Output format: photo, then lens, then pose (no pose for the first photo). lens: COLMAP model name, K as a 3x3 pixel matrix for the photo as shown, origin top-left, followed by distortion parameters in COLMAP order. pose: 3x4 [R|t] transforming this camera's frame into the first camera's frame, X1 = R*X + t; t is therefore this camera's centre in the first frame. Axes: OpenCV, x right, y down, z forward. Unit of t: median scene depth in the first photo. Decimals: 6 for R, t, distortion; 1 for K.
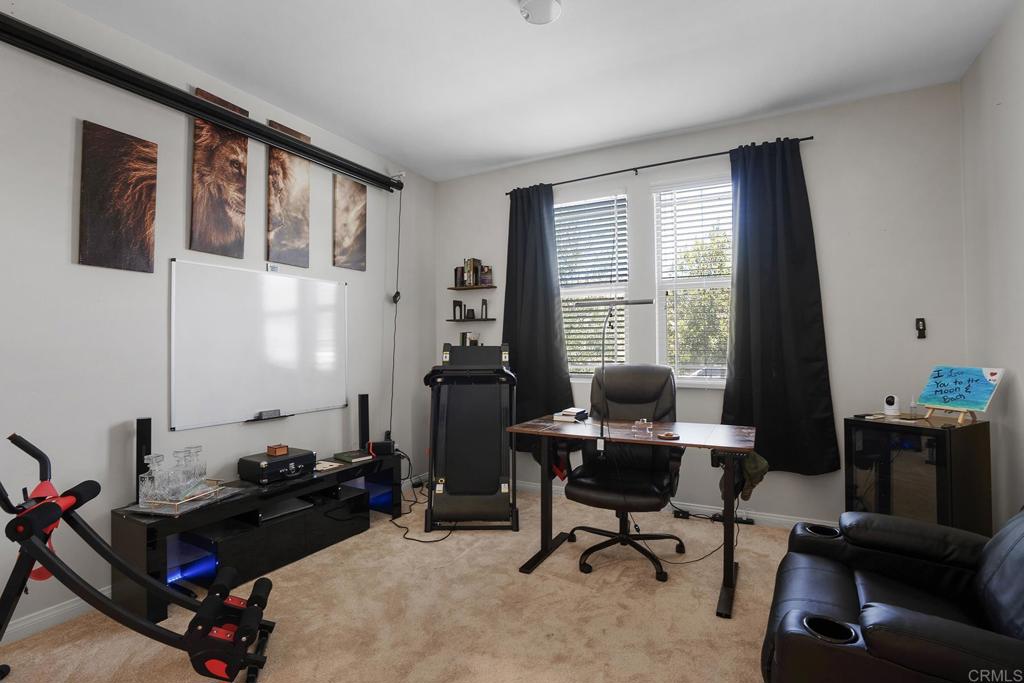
lens RADIAL K [[474.1, 0, 507.7], [0, 474.1, 352.8], [0, 0, 1]] dist [-0.065436, 0.022071]
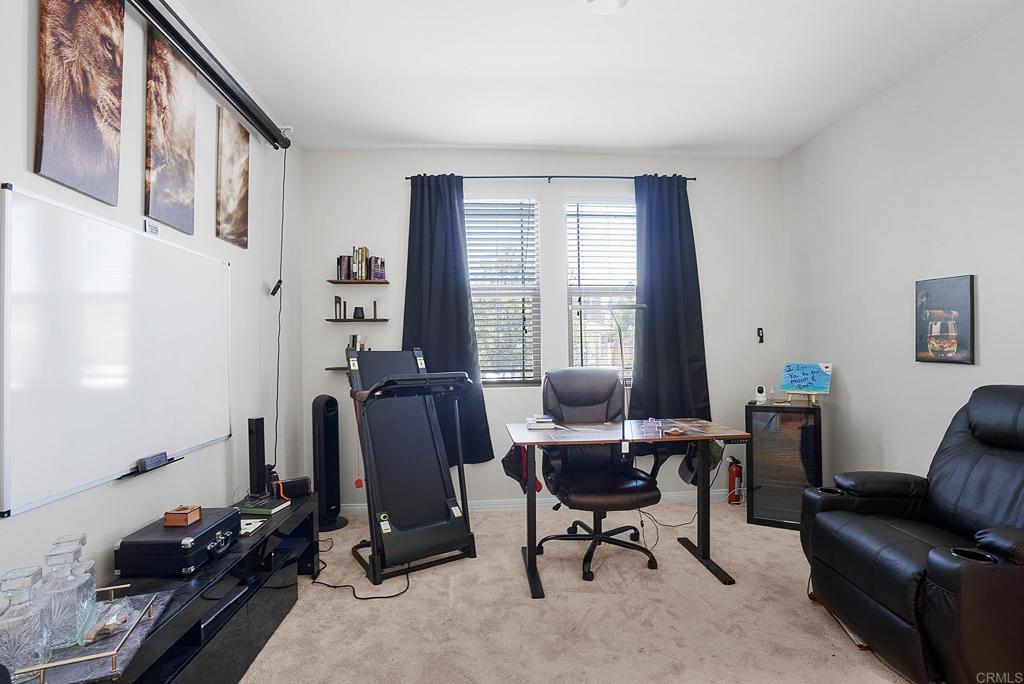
lens RADIAL K [[474.1, 0, 507.7], [0, 474.1, 353.3], [0, 0, 1]] dist [-0.065436, 0.022071]
pose [[0.844445, -0.008656, 0.535572, -0.417110], [0.014269, 0.999878, -0.006337, -0.002090], [-0.535452, 0.012993, 0.844466, 0.214861]]
